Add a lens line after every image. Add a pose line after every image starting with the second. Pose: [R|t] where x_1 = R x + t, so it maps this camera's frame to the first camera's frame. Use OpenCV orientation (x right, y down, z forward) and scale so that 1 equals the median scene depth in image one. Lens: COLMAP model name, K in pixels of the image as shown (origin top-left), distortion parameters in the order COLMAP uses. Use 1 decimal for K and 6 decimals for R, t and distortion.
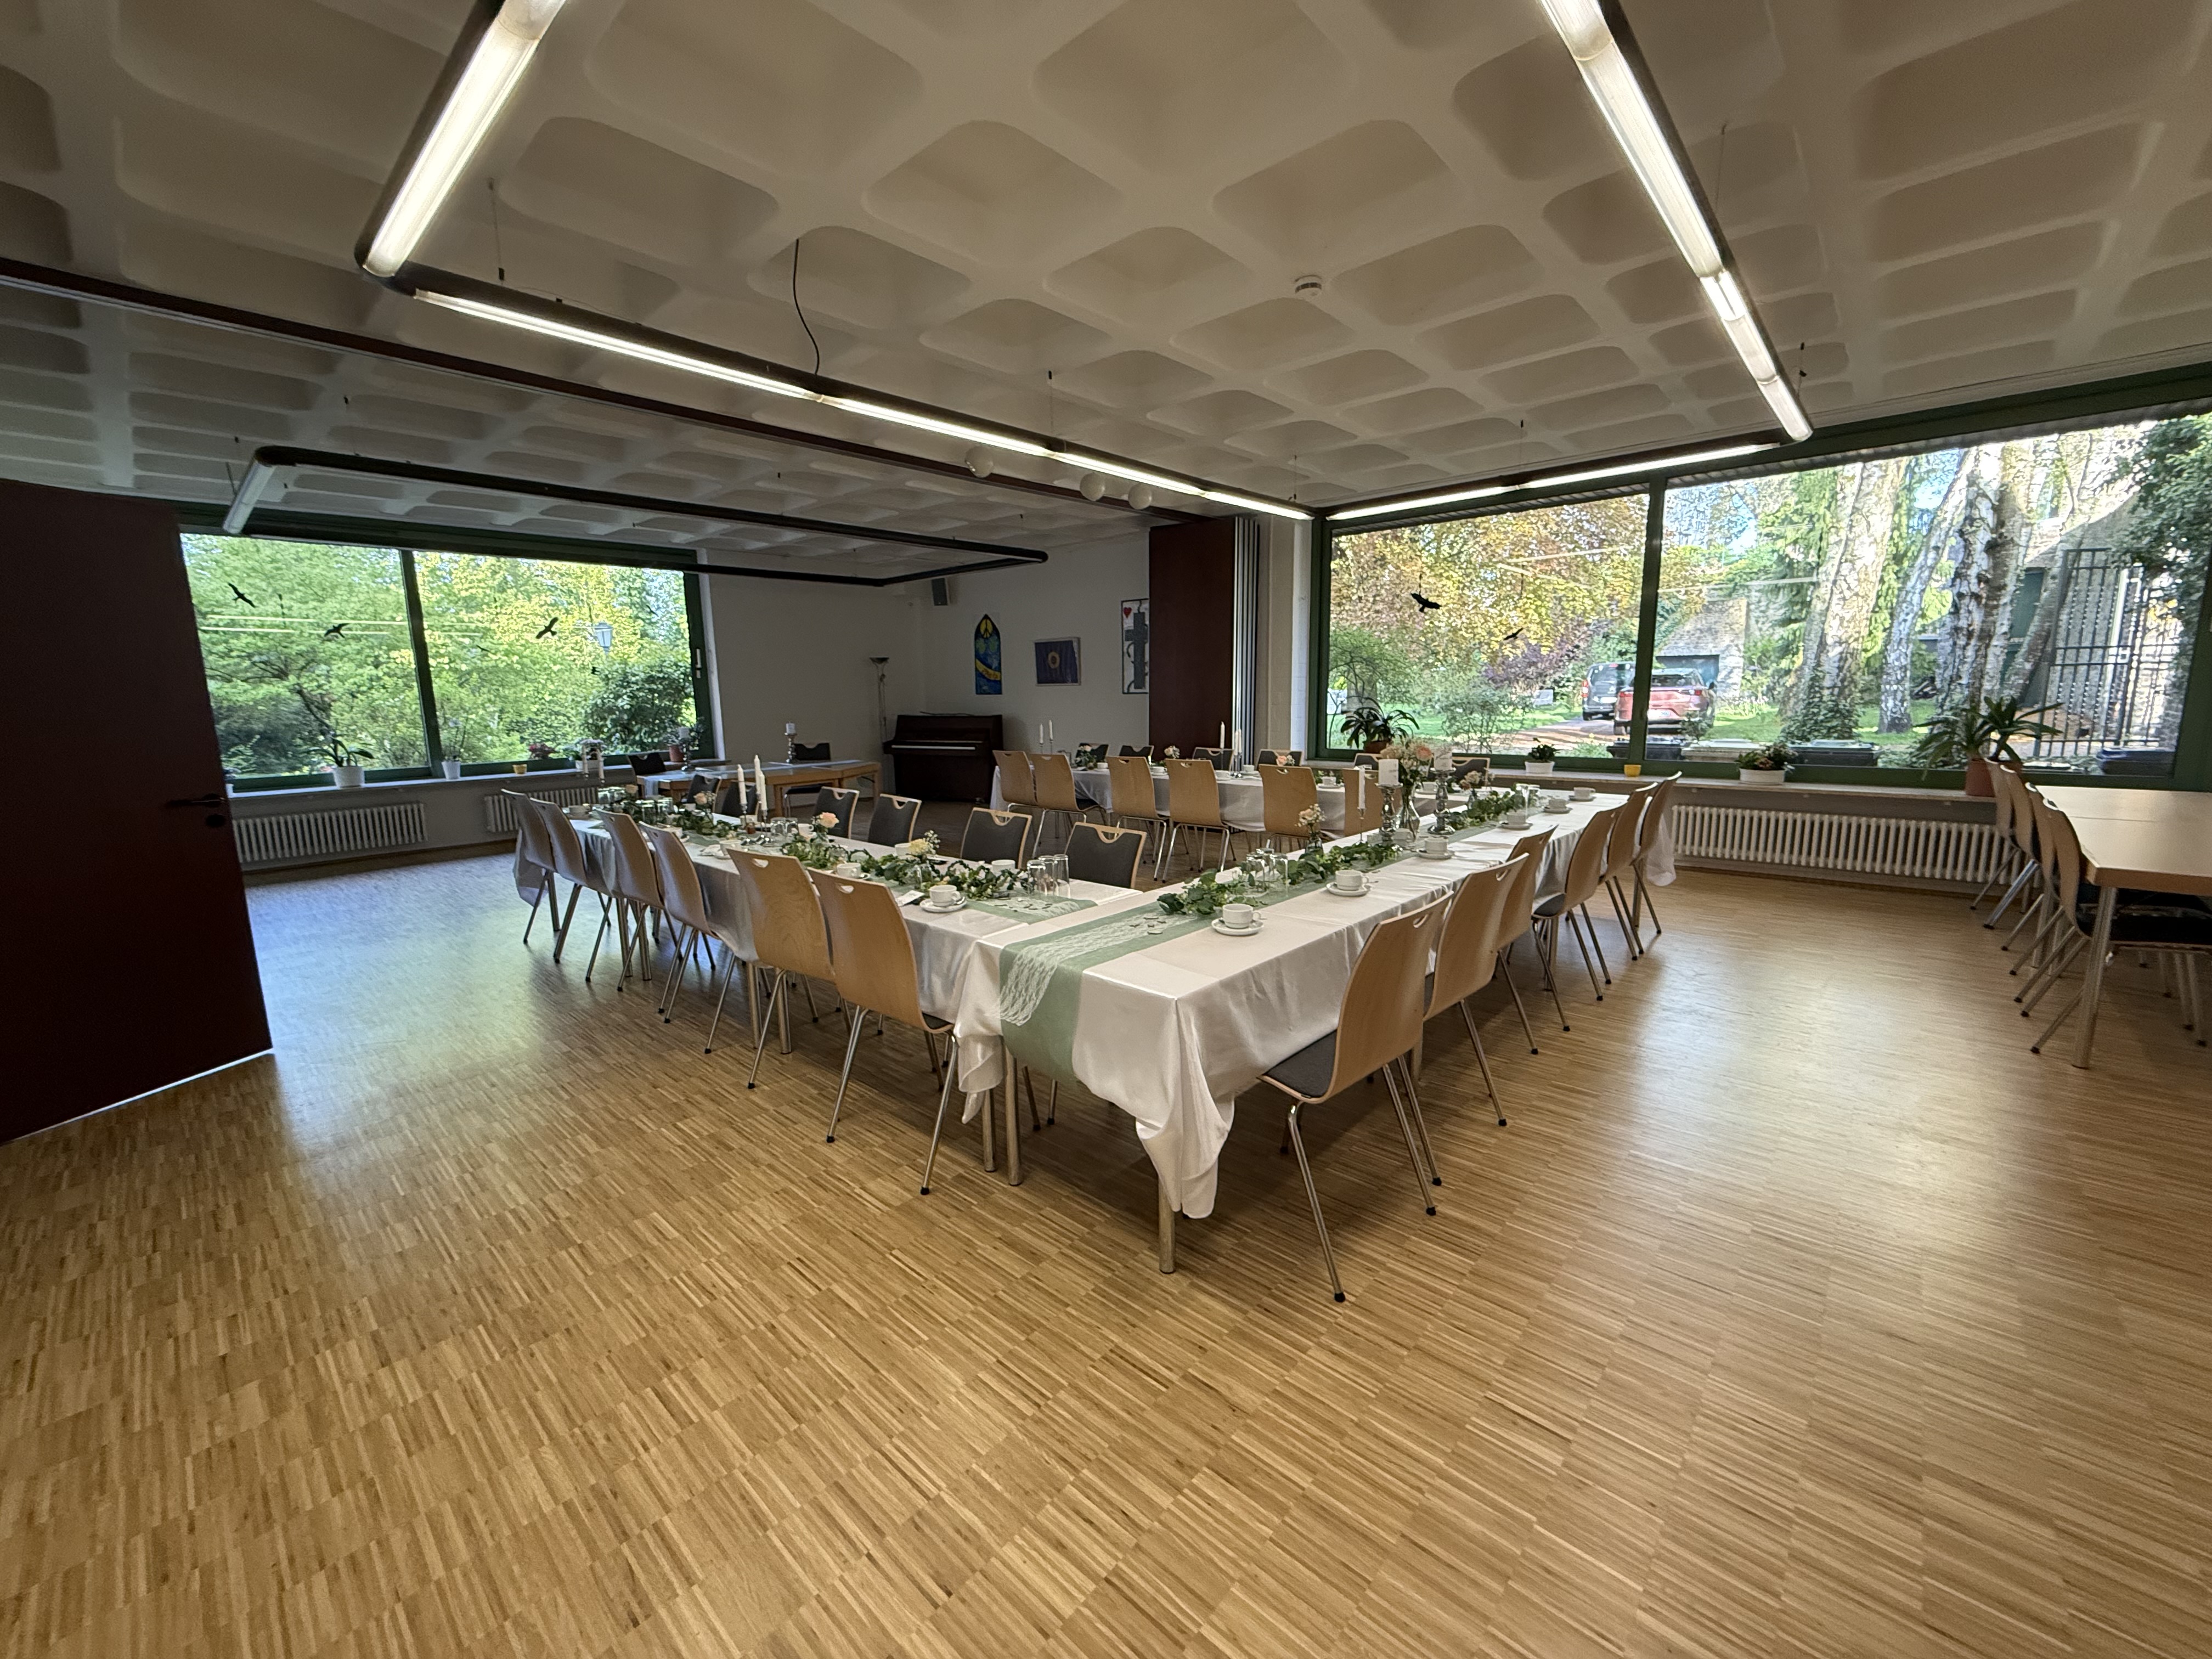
lens RADIAL K [[880.2, 0, 1098.9], [0, 880.2, 826.3], [0, 0, 1]] dist [-0.003761, 0.001292]
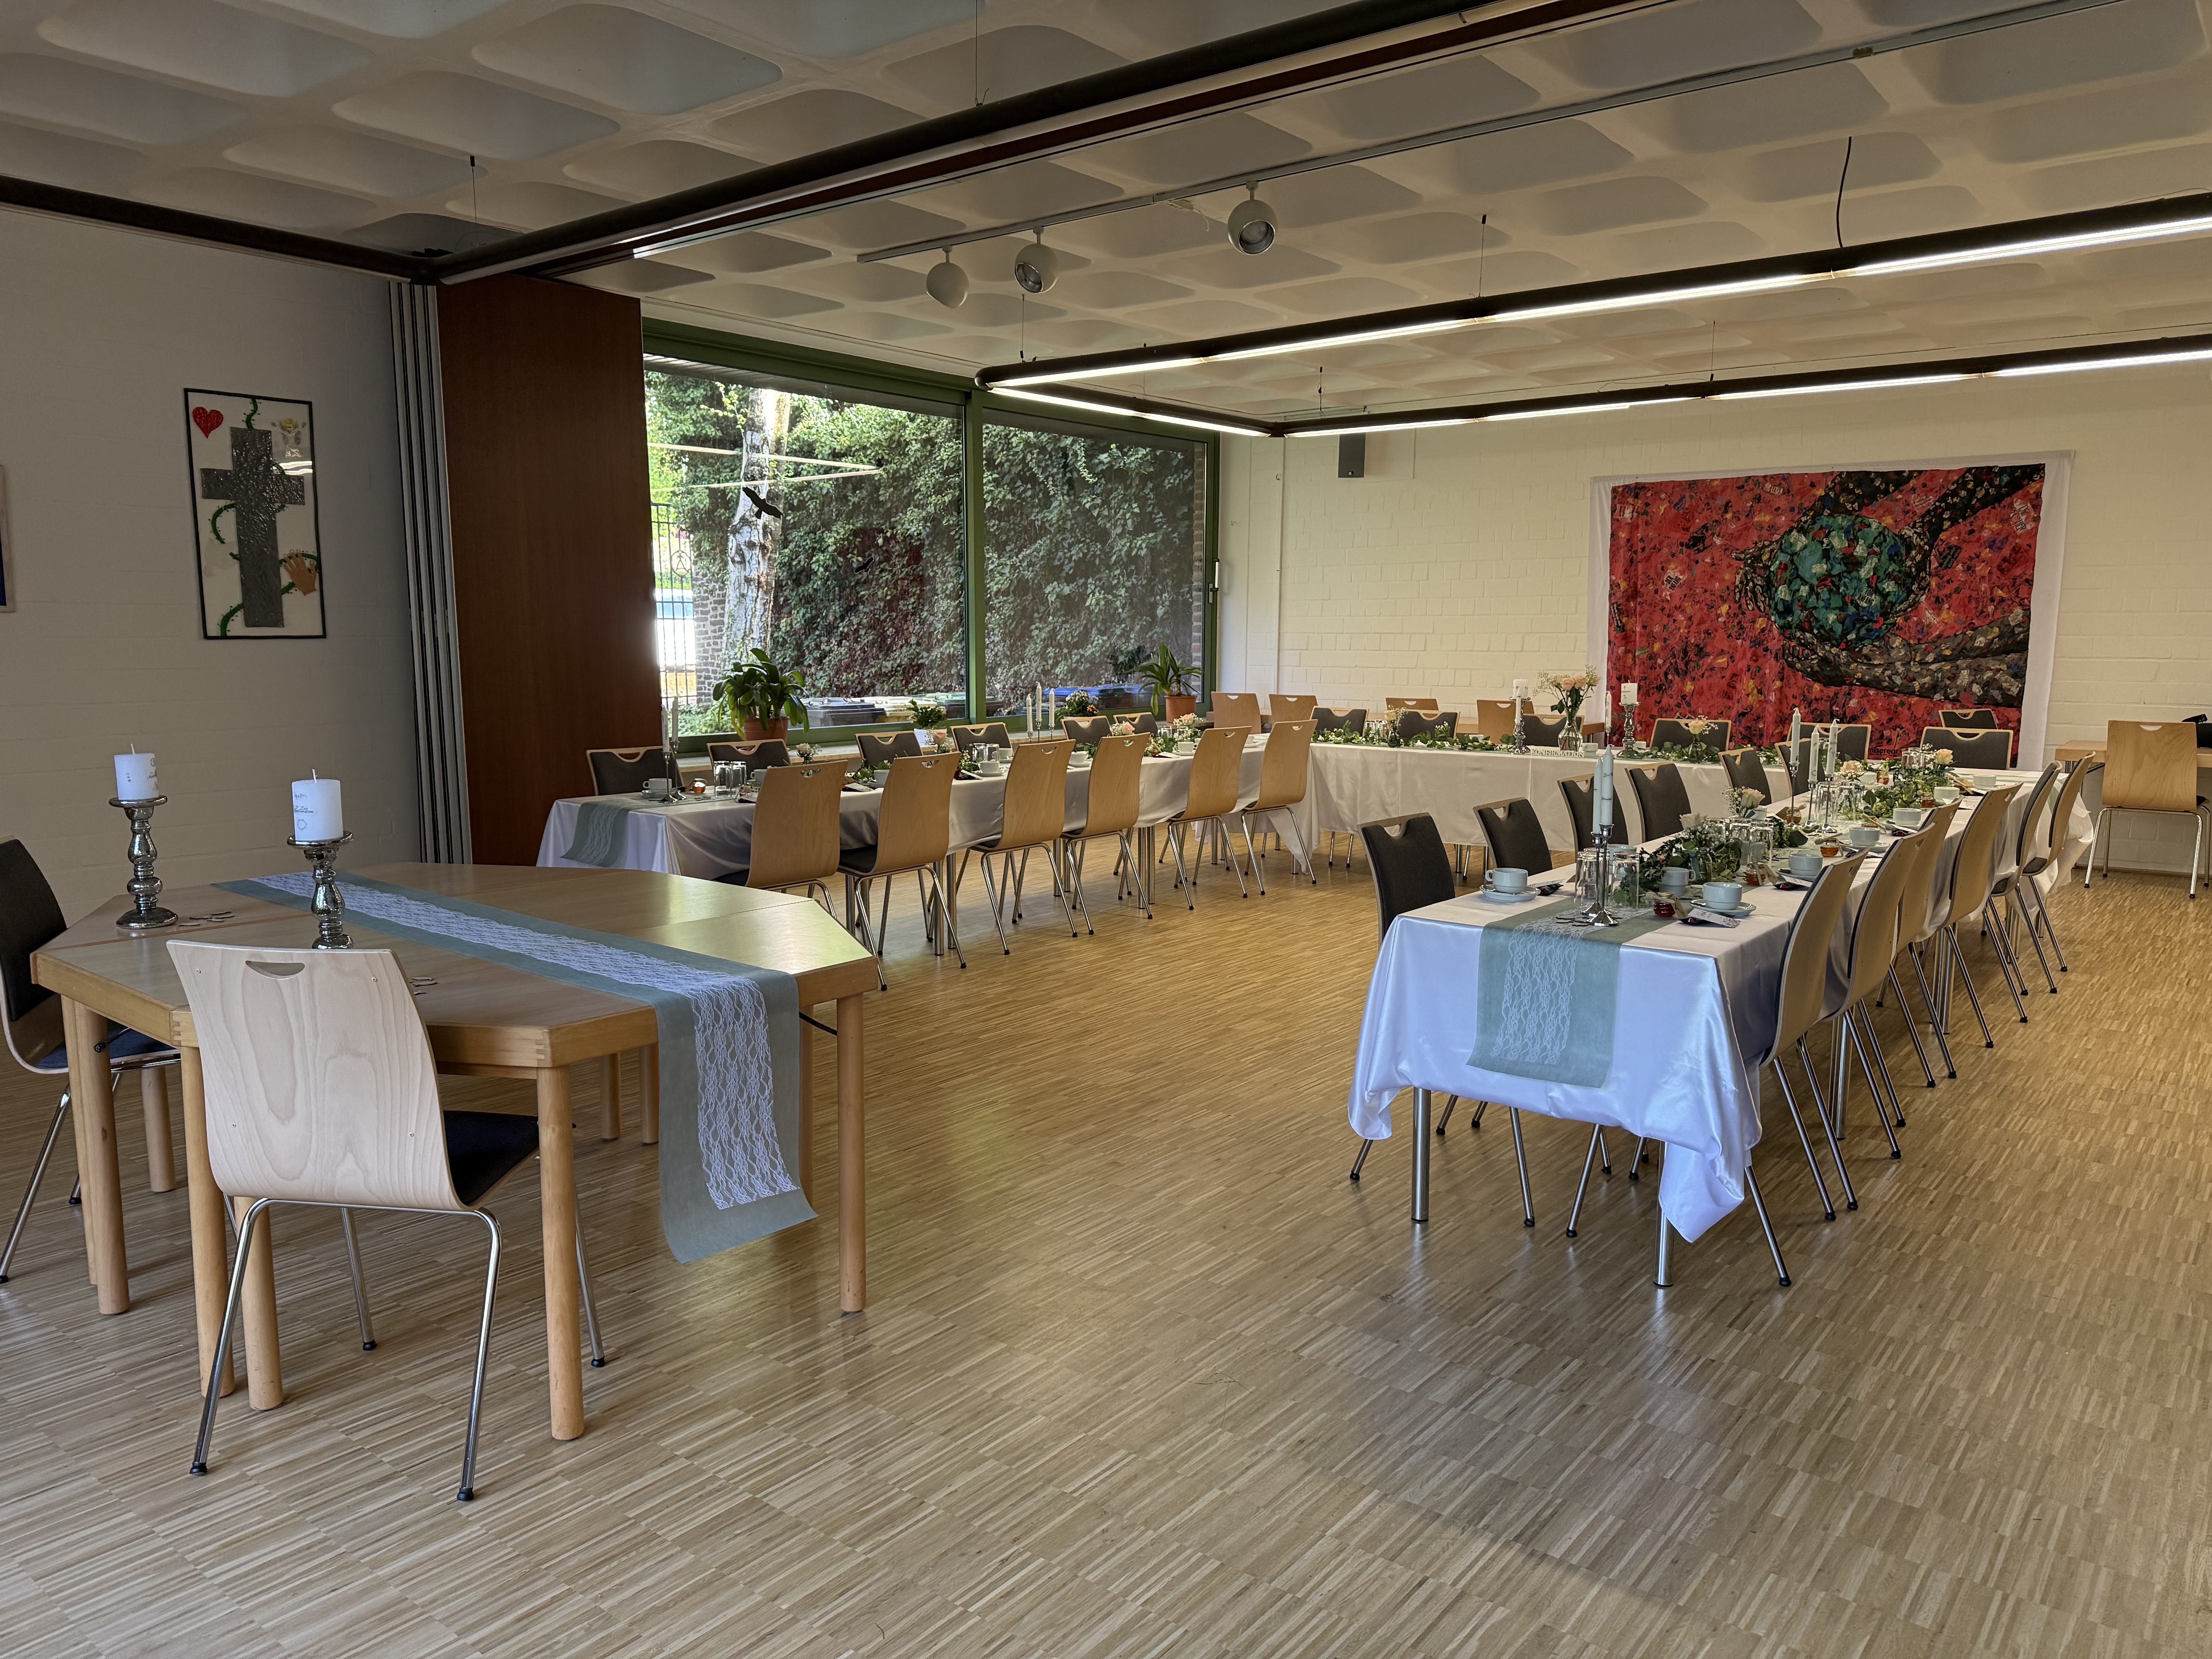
lens RADIAL K [[1549.7, 0, 1124.1], [0, 1549.7, 817.9], [0, 0, 1]] dist [0.056428, -0.071691]
pose [[-0.077874, -0.102835, 0.991645, -1.657485], [0.156925, 0.981003, 0.114054, -0.229381], [-0.984536, 0.164496, -0.060258, 1.687402]]
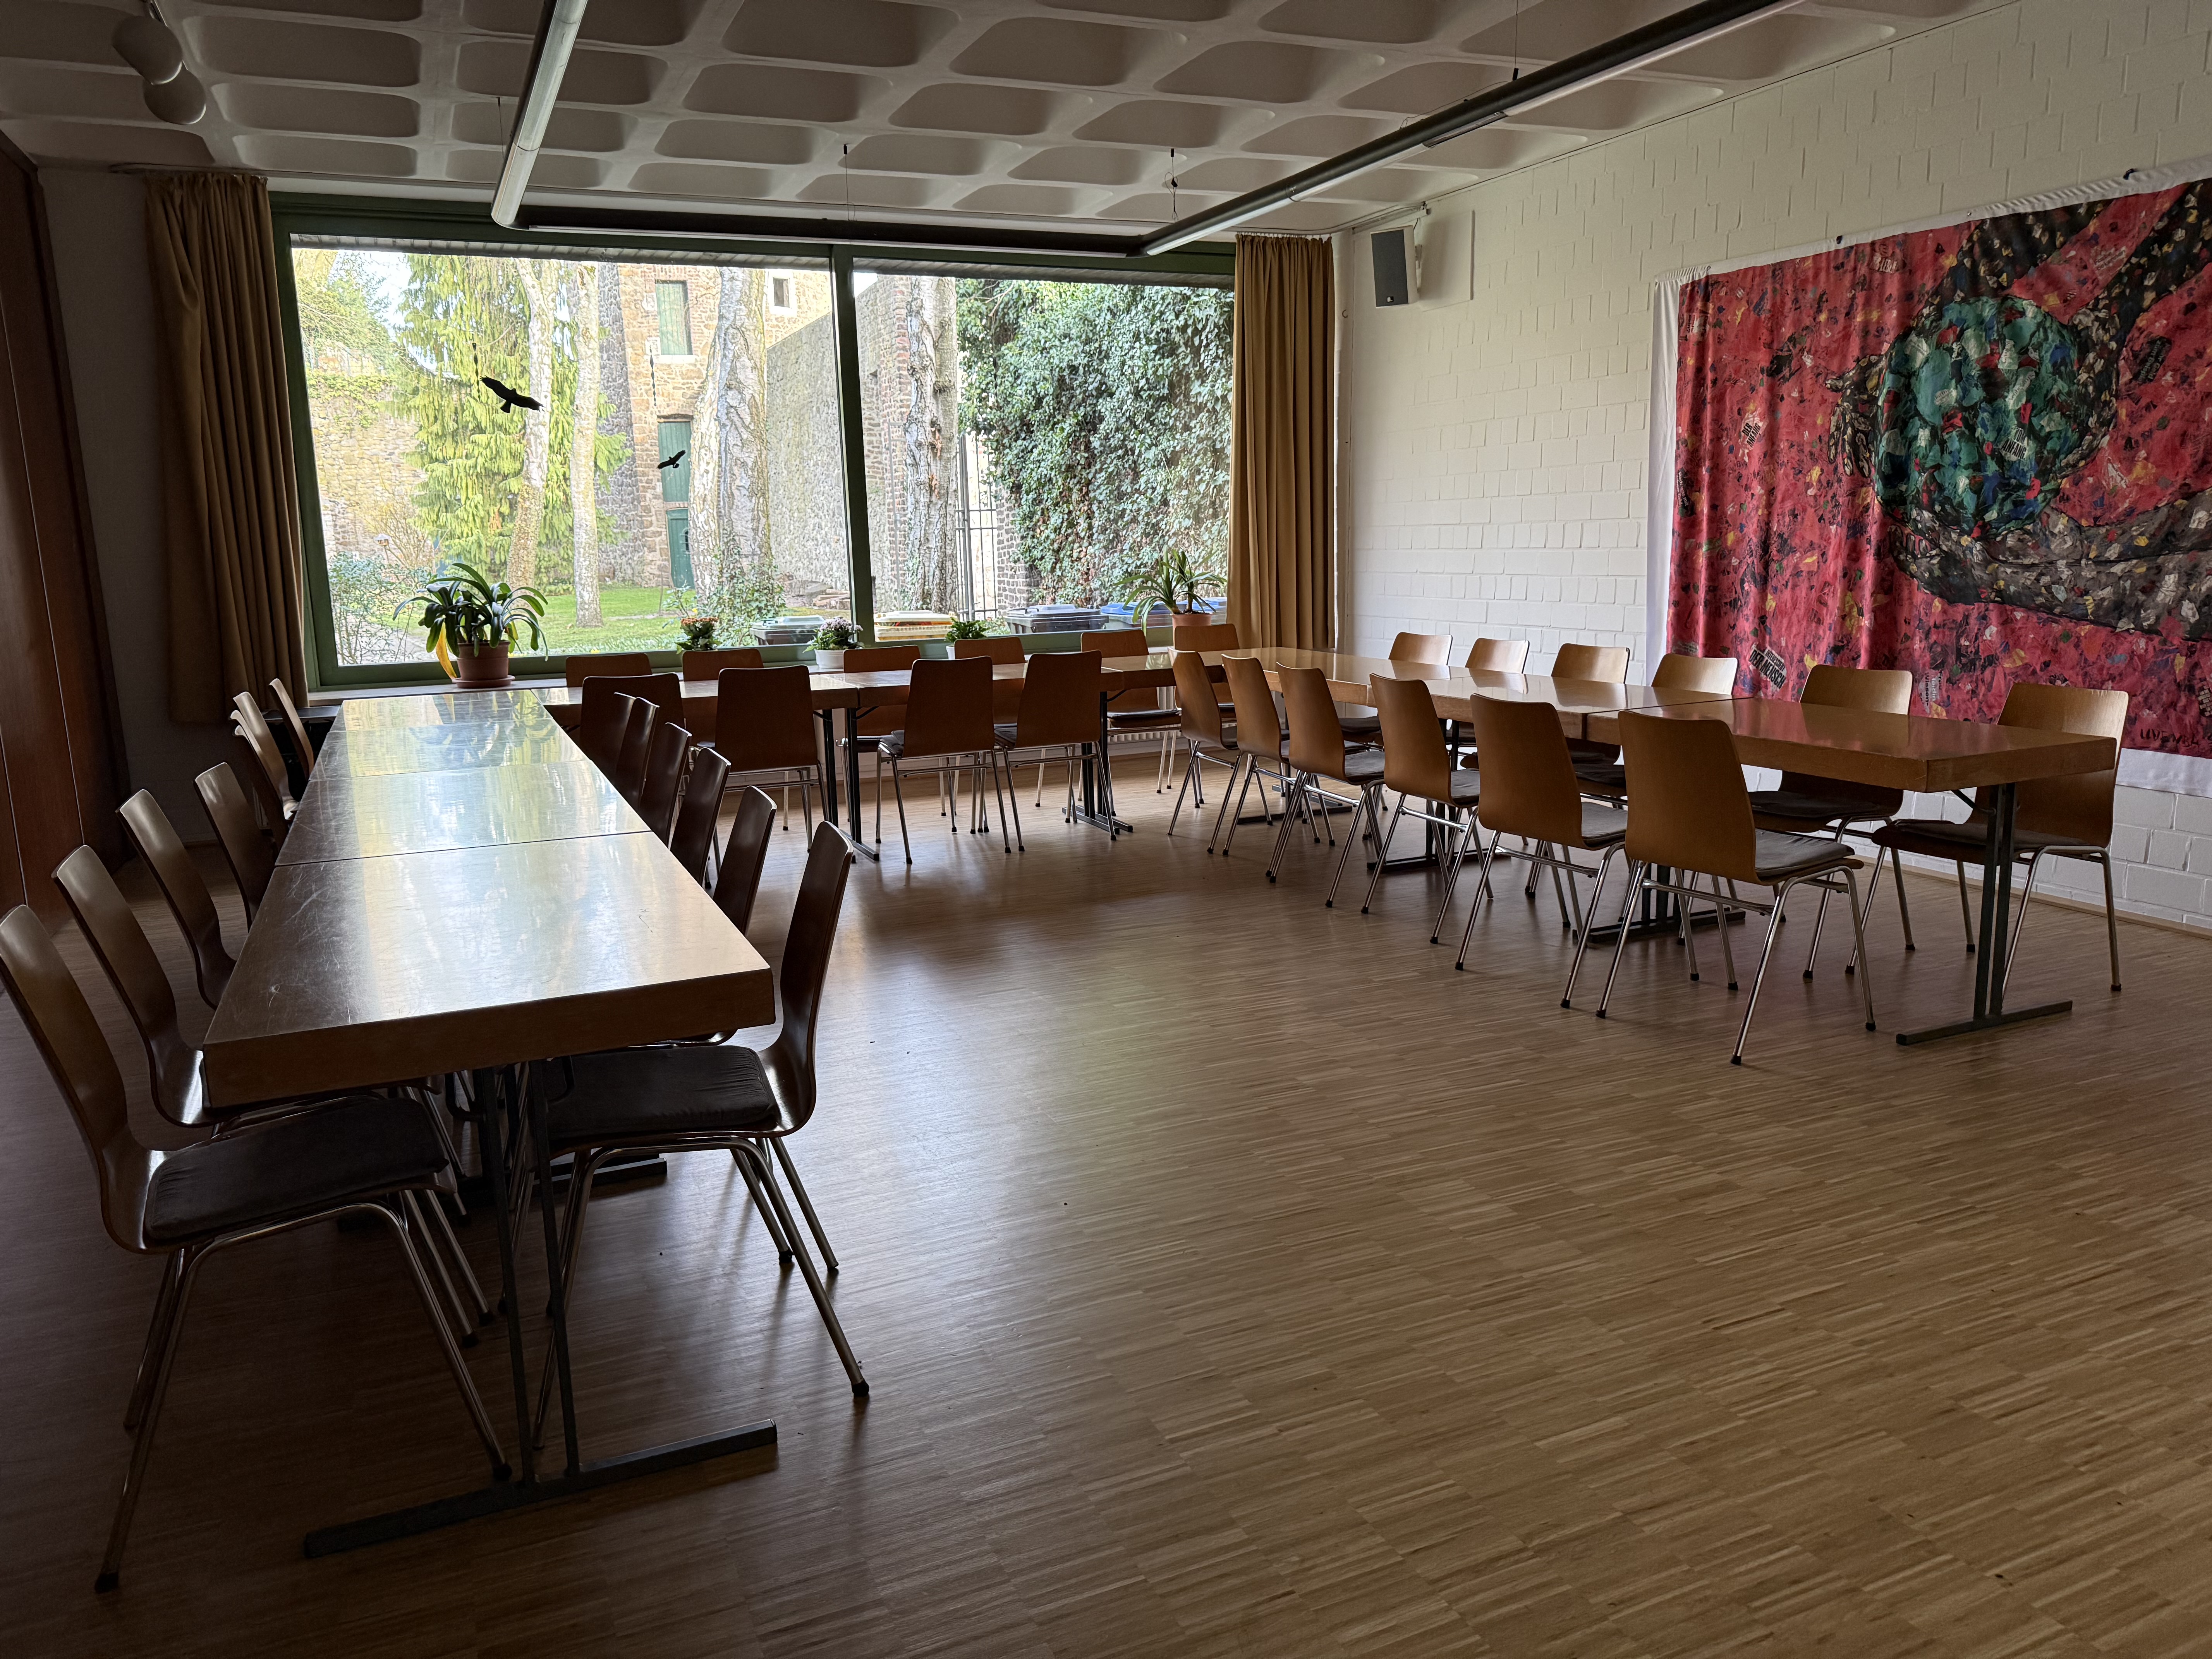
lens RADIAL K [[1549.7, 0, 1129.5], [0, 1549.7, 841.1], [0, 0, 1]] dist [0.056428, -0.071691]
pose [[0.388506, -0.167593, 0.906077, -0.881674], [0.160118, 0.980640, 0.112730, -0.041900], [-0.907428, 0.101283, 0.407819, 0.503647]]
